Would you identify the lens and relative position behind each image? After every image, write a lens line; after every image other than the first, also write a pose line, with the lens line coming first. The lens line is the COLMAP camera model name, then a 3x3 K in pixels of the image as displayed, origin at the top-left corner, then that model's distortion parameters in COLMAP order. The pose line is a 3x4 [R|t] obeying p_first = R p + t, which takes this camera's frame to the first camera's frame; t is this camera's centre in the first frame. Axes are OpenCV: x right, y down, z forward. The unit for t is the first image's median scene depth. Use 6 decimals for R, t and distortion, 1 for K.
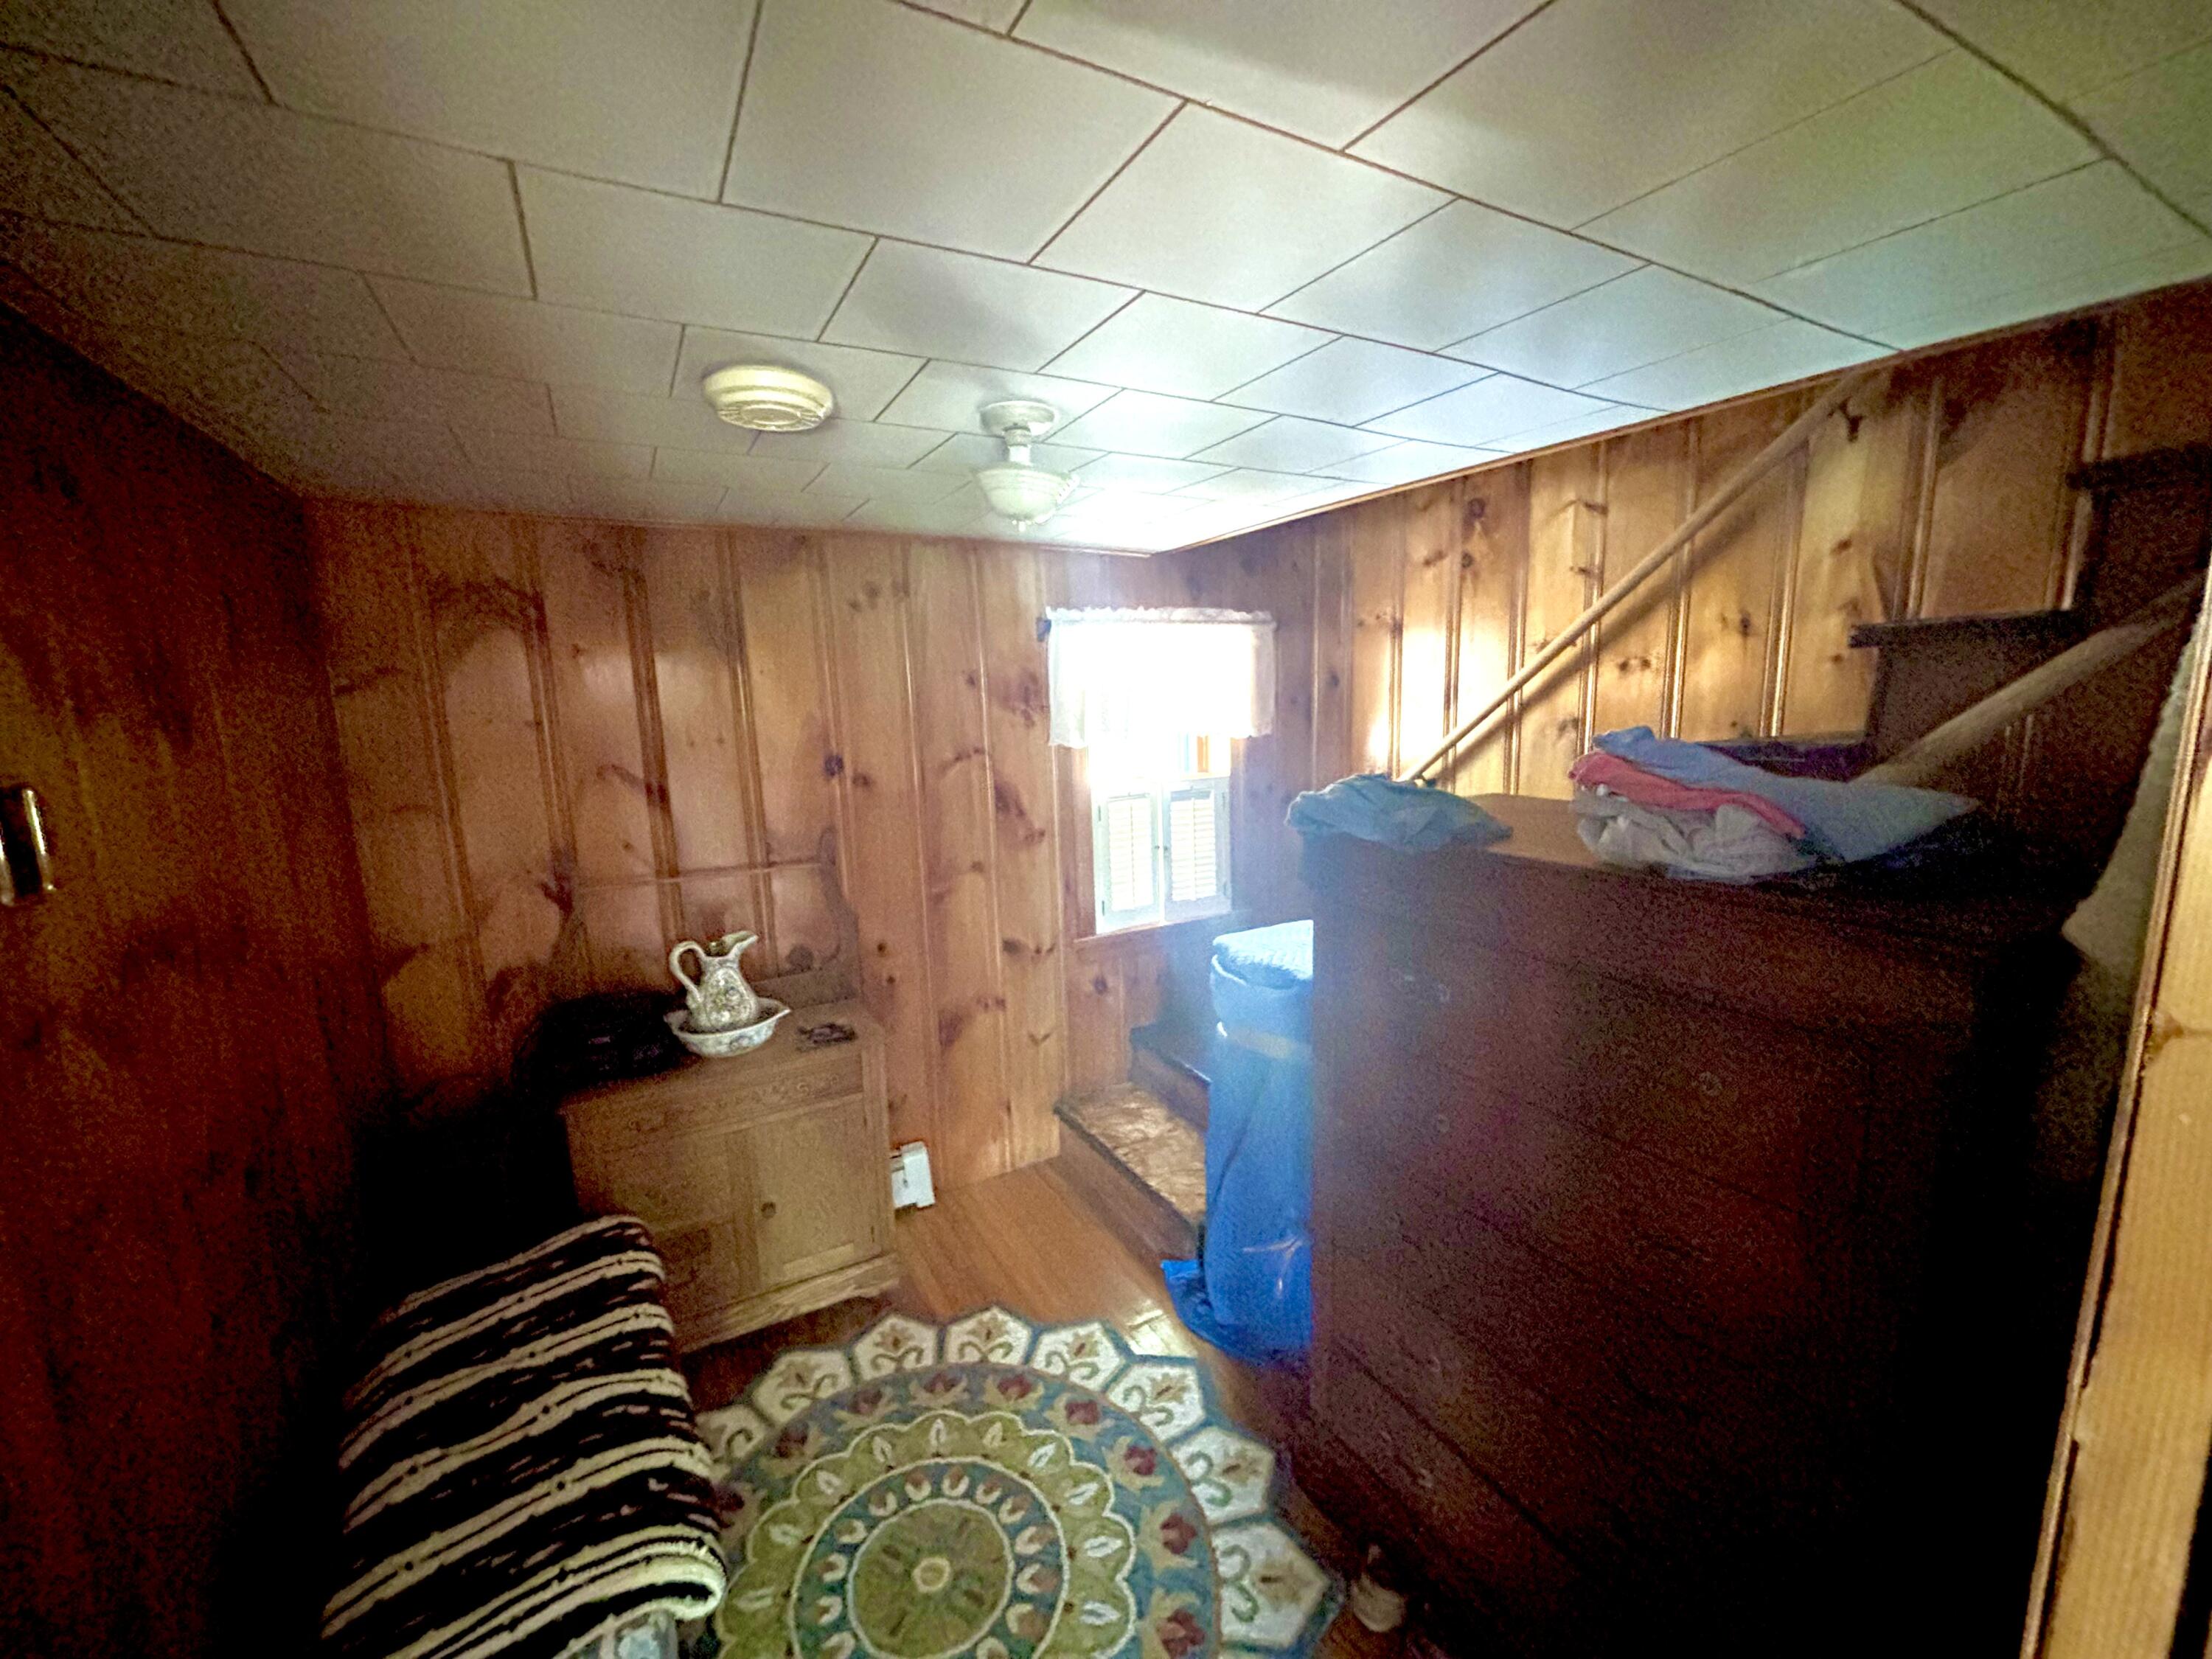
lens RADIAL K [[889.9, 0, 1106.0], [0, 889.9, 829.5], [0, 0, 1]] dist [-0.001730, -0.016187]
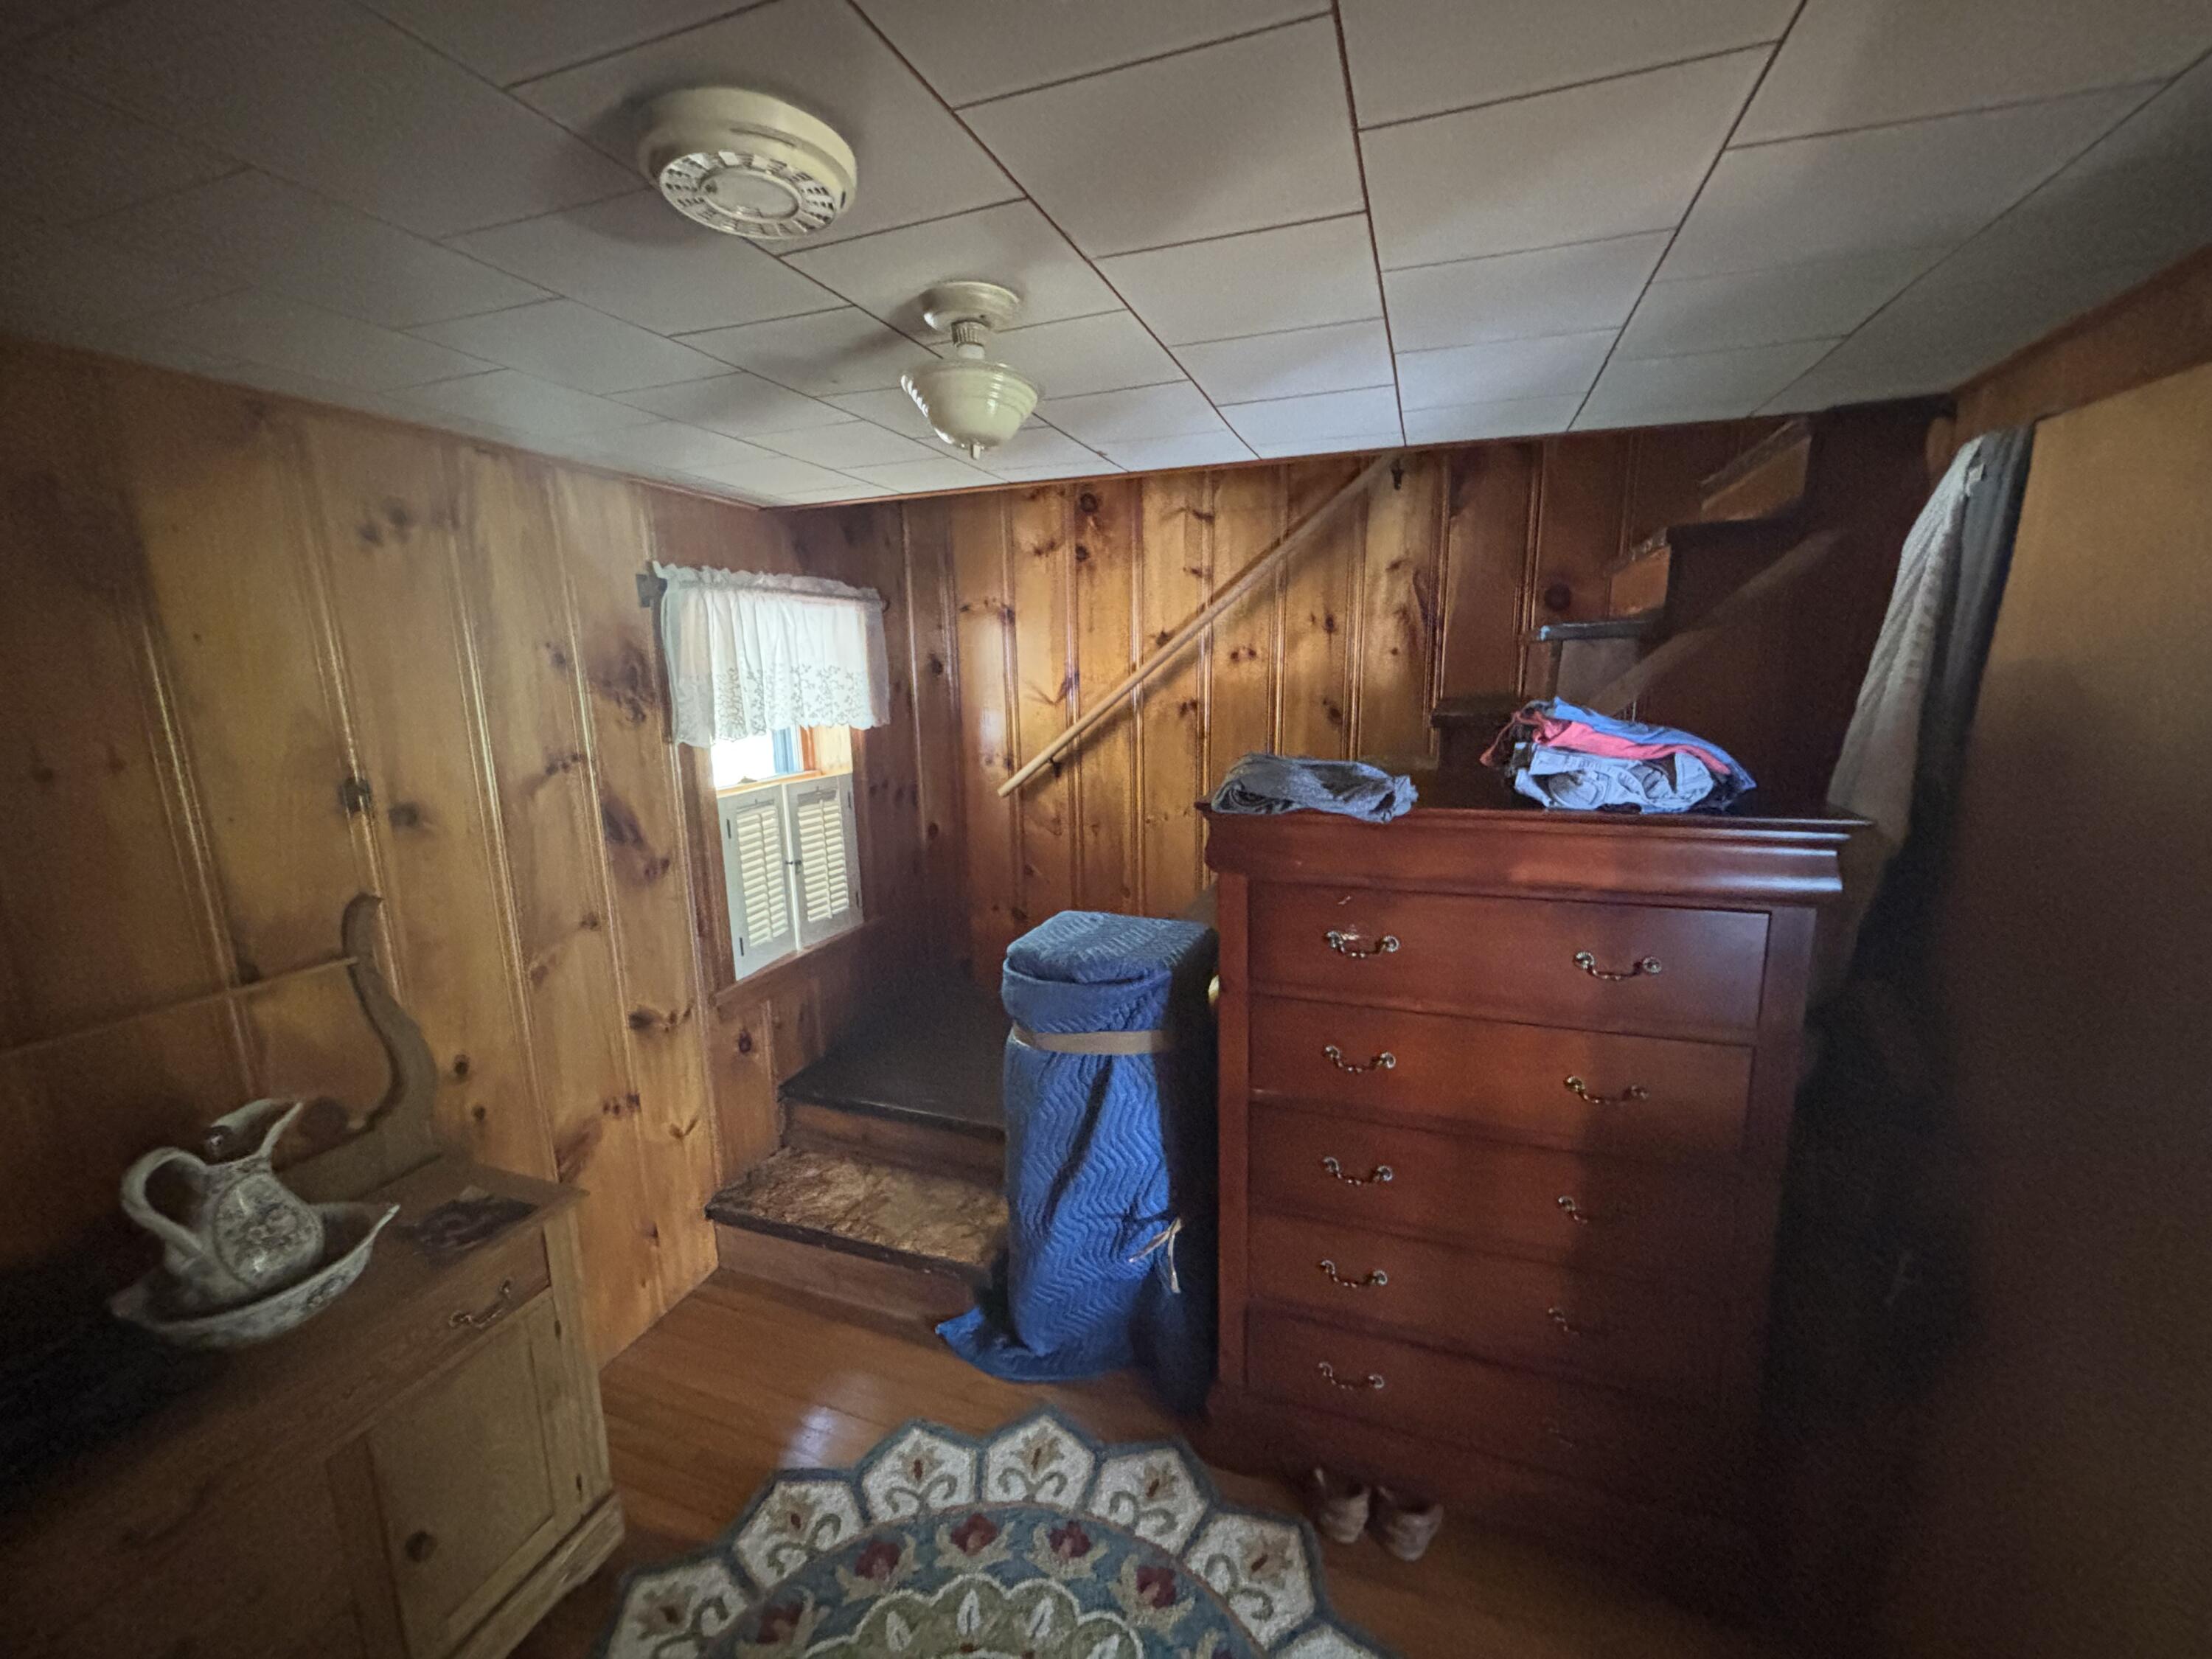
lens RADIAL K [[883.6, 0, 1106.0], [0, 883.6, 829.5], [0, 0, 1]] dist [-0.036475, 0.012184]
pose [[0.750366, -0.106062, 0.652458, -0.340961], [0.101861, 0.993807, 0.044405, -0.023618], [-0.653127, 0.033140, 0.756523, 0.239142]]
